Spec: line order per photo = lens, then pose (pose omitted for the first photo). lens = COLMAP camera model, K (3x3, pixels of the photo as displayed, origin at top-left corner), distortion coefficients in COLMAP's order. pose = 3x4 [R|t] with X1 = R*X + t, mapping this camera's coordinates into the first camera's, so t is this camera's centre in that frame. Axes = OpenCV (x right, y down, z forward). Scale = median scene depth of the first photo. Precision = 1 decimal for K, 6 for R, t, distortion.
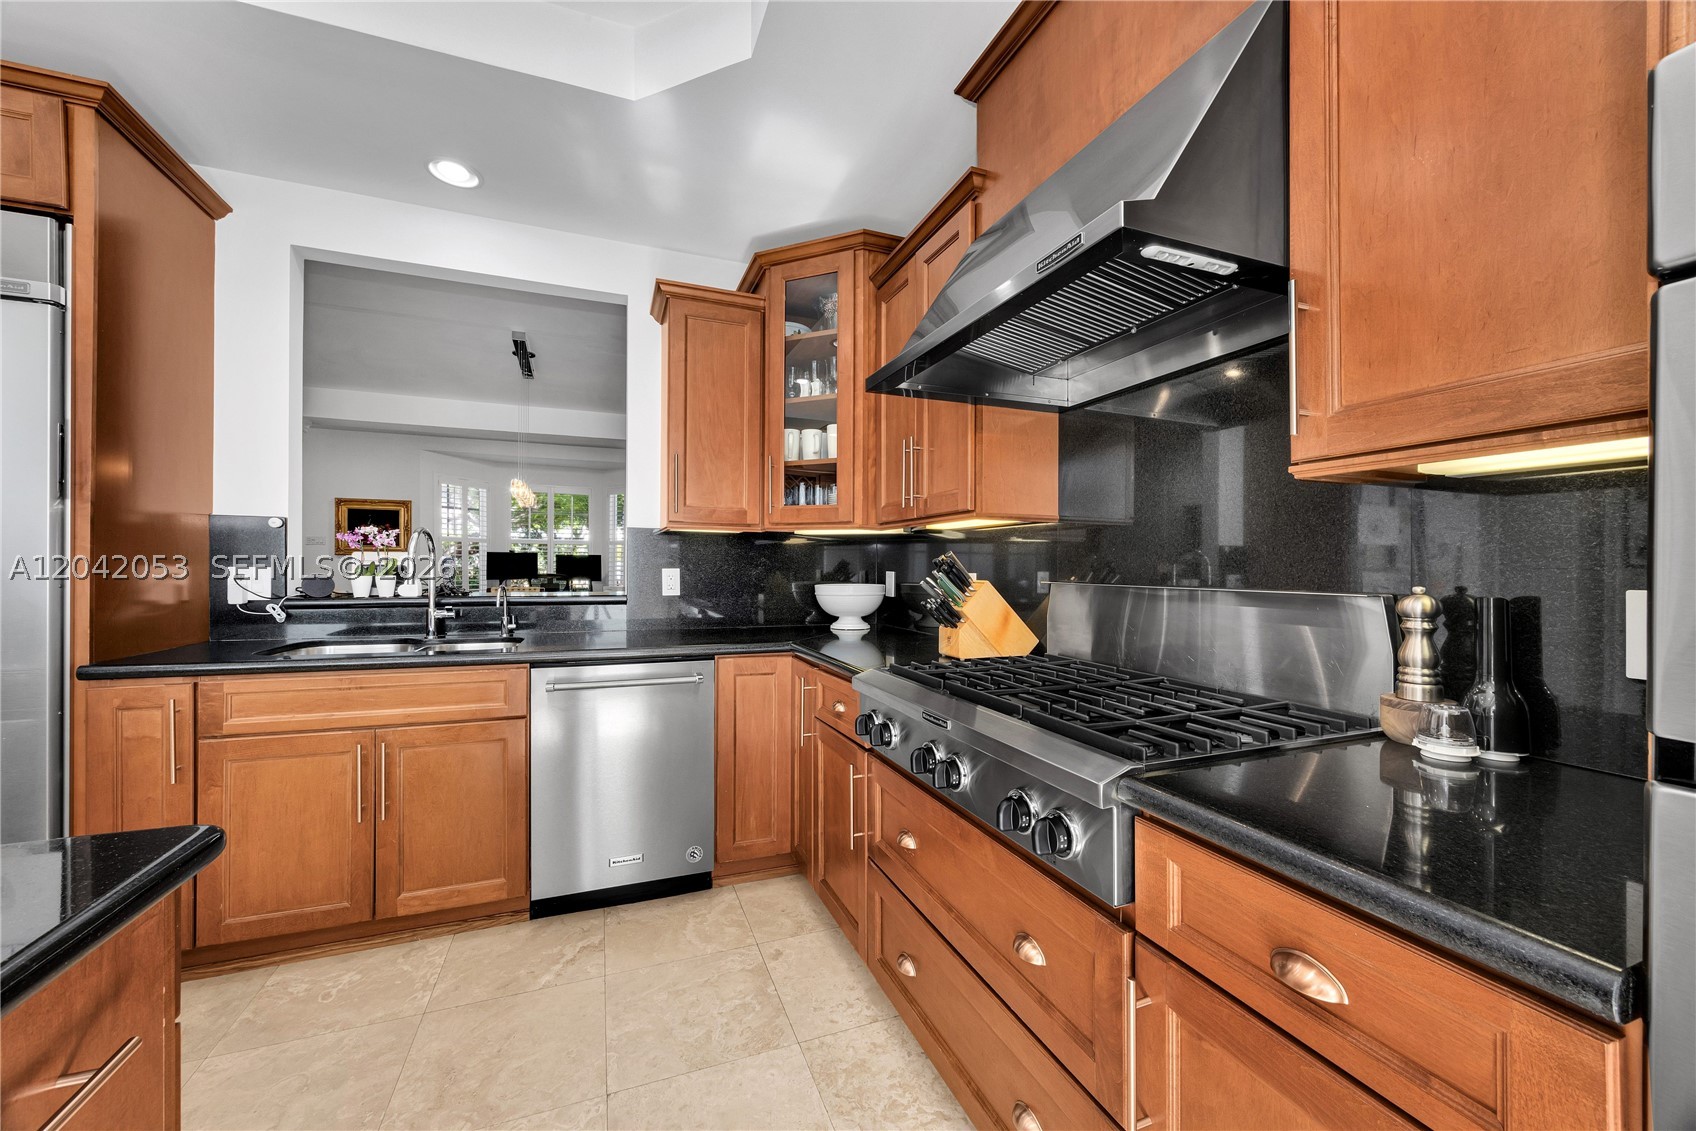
lens RADIAL K [[641.0, 0, 848.0], [0, 641.0, 565.5], [0, 0, 1]] dist [-0.000439, -0.000036]
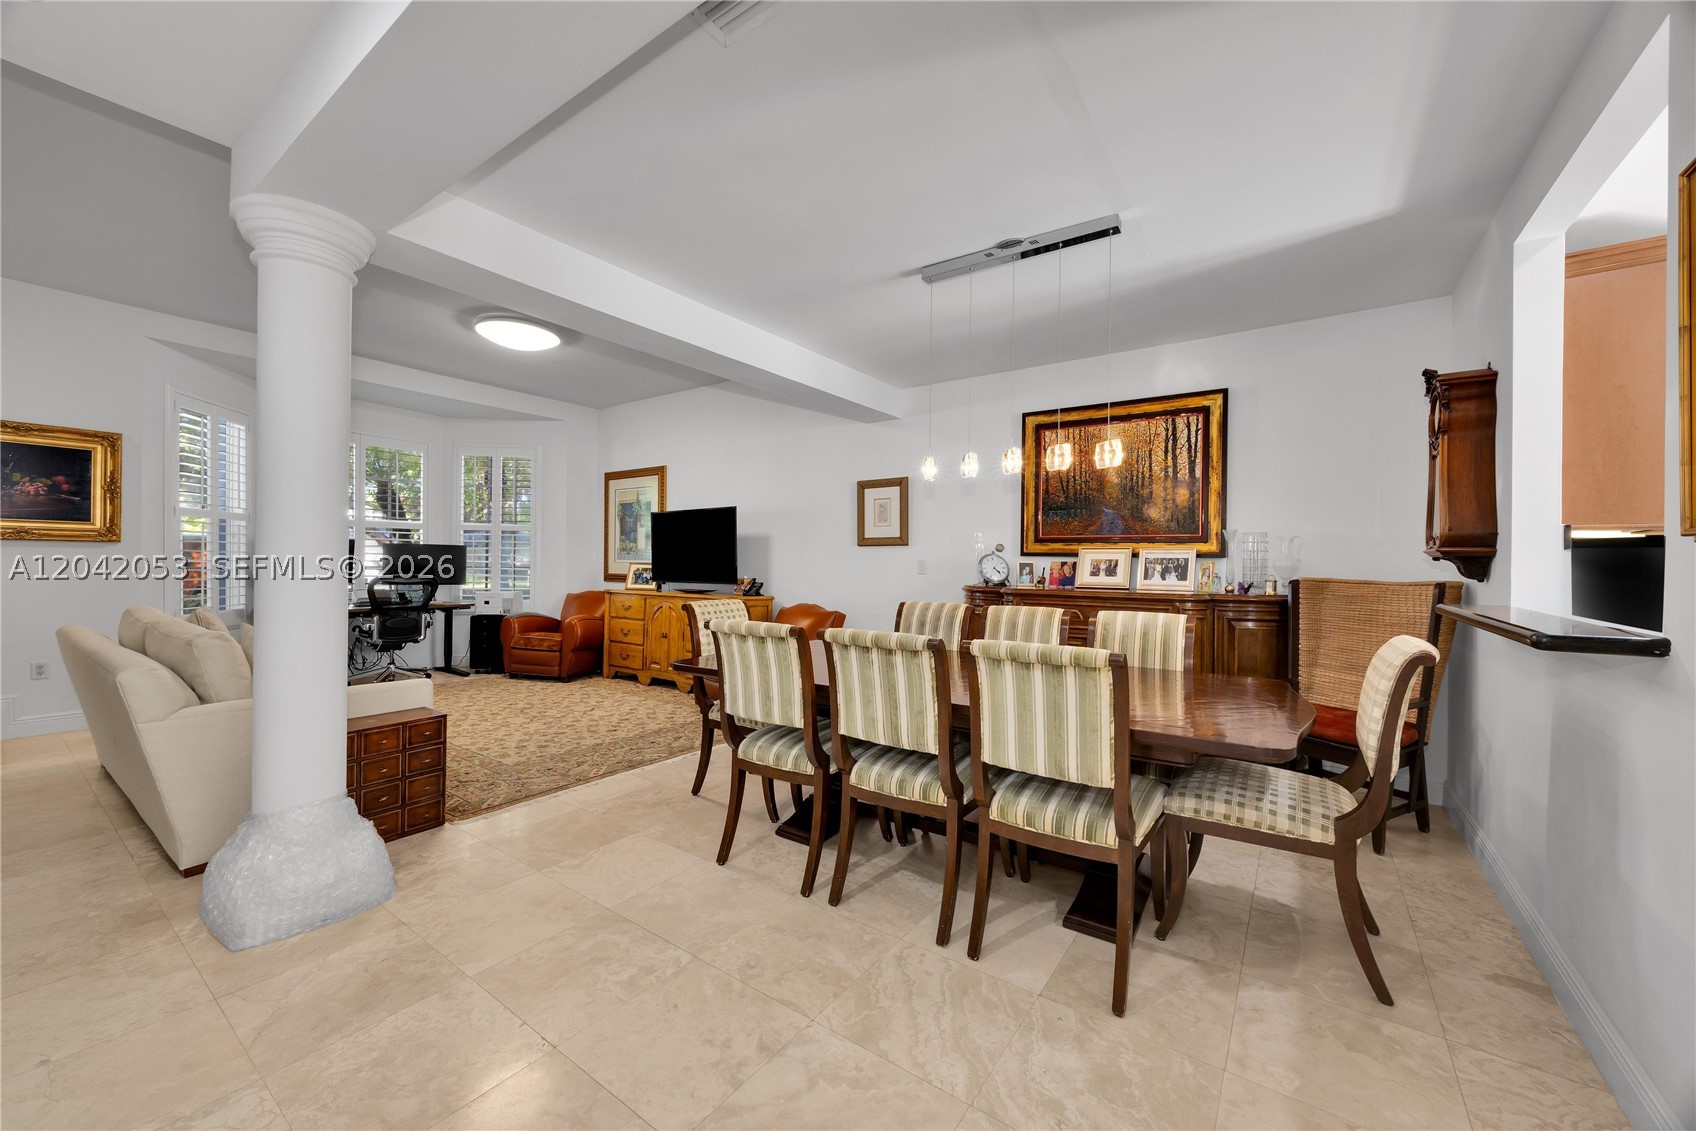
lens RADIAL K [[641.0, 0, 848.0], [0, 641.0, 565.5], [0, 0, 1]] dist [-0.000439, -0.000036]
pose [[0.833560, -0.006124, 0.552395, -1.523496], [-0.003254, 0.999867, 0.015994, -0.020417], [-0.552420, -0.015129, 0.833429, 0.815512]]
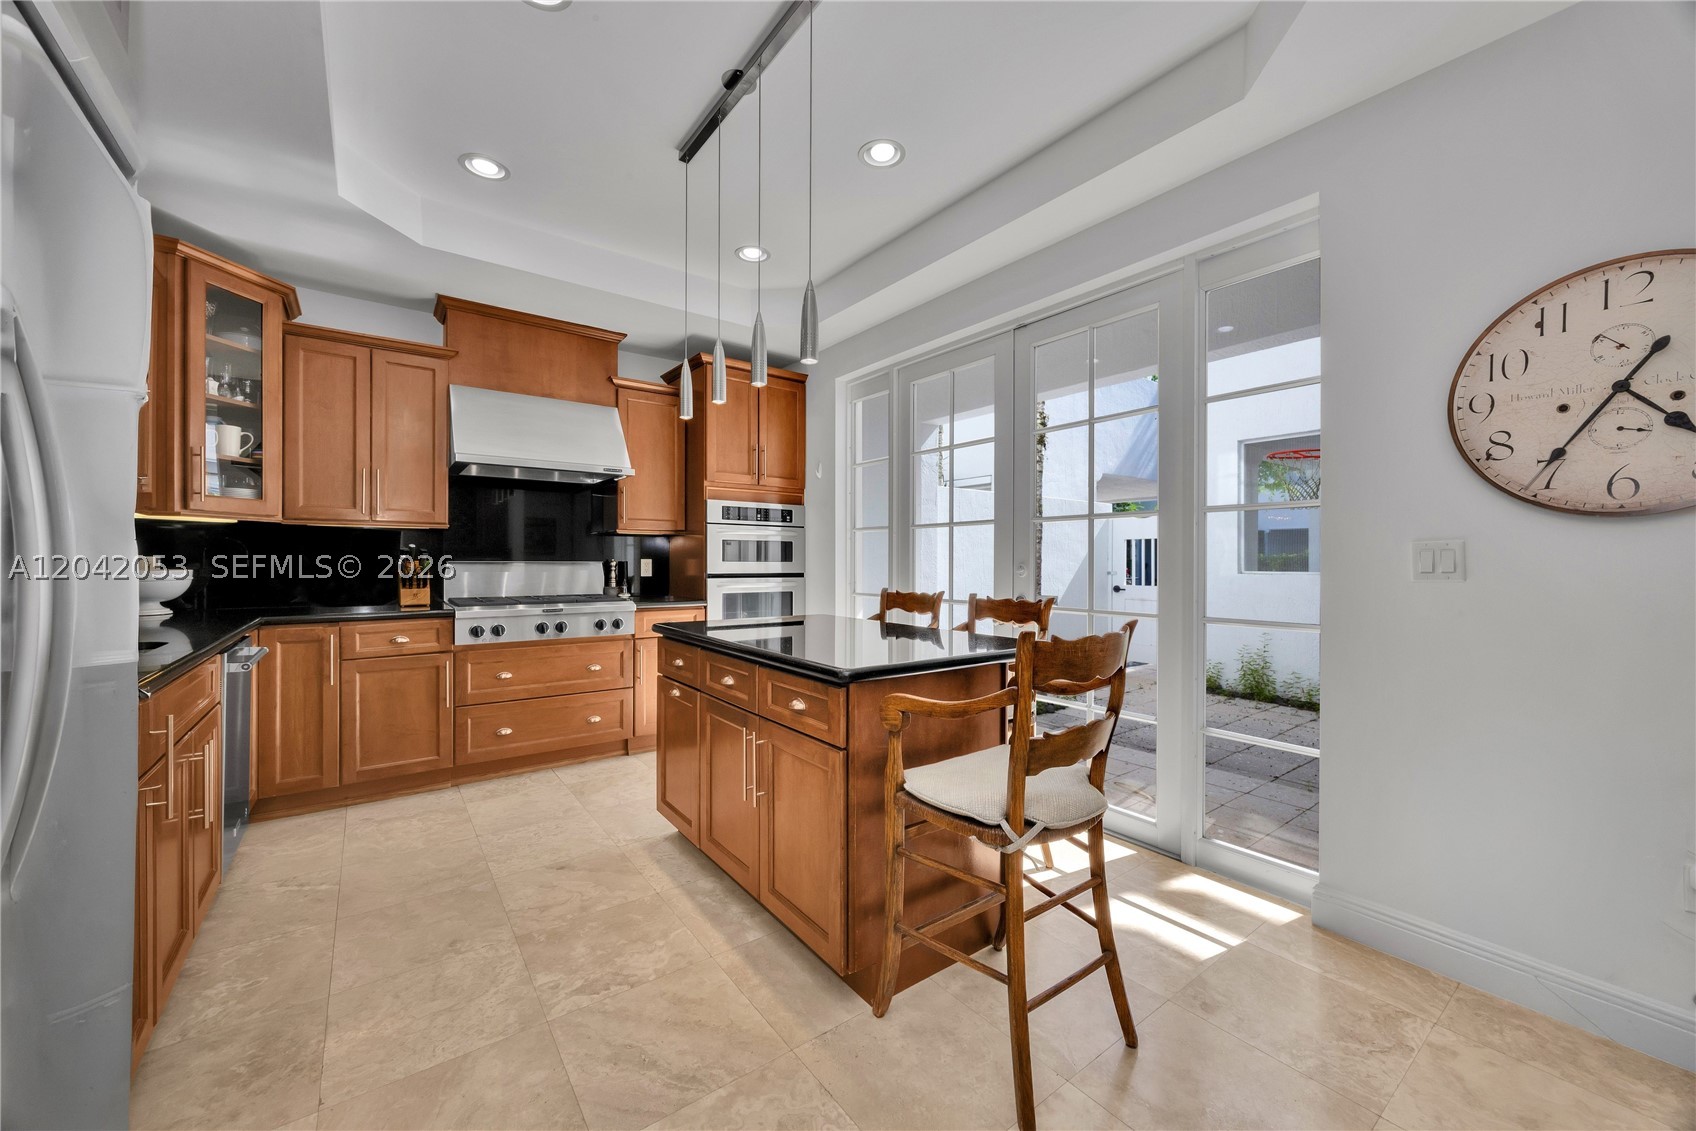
lens RADIAL K [[647.2, 0, 846.9], [0, 647.2, 559.5], [0, 0, 1]] dist [-0.000109, 0.000008]
pose [[-0.258541, -0.021948, 0.965751, -1.308712], [-0.015204, 0.999710, 0.018649, -0.022742], [-0.965881, -0.009862, -0.258800, 0.235843]]
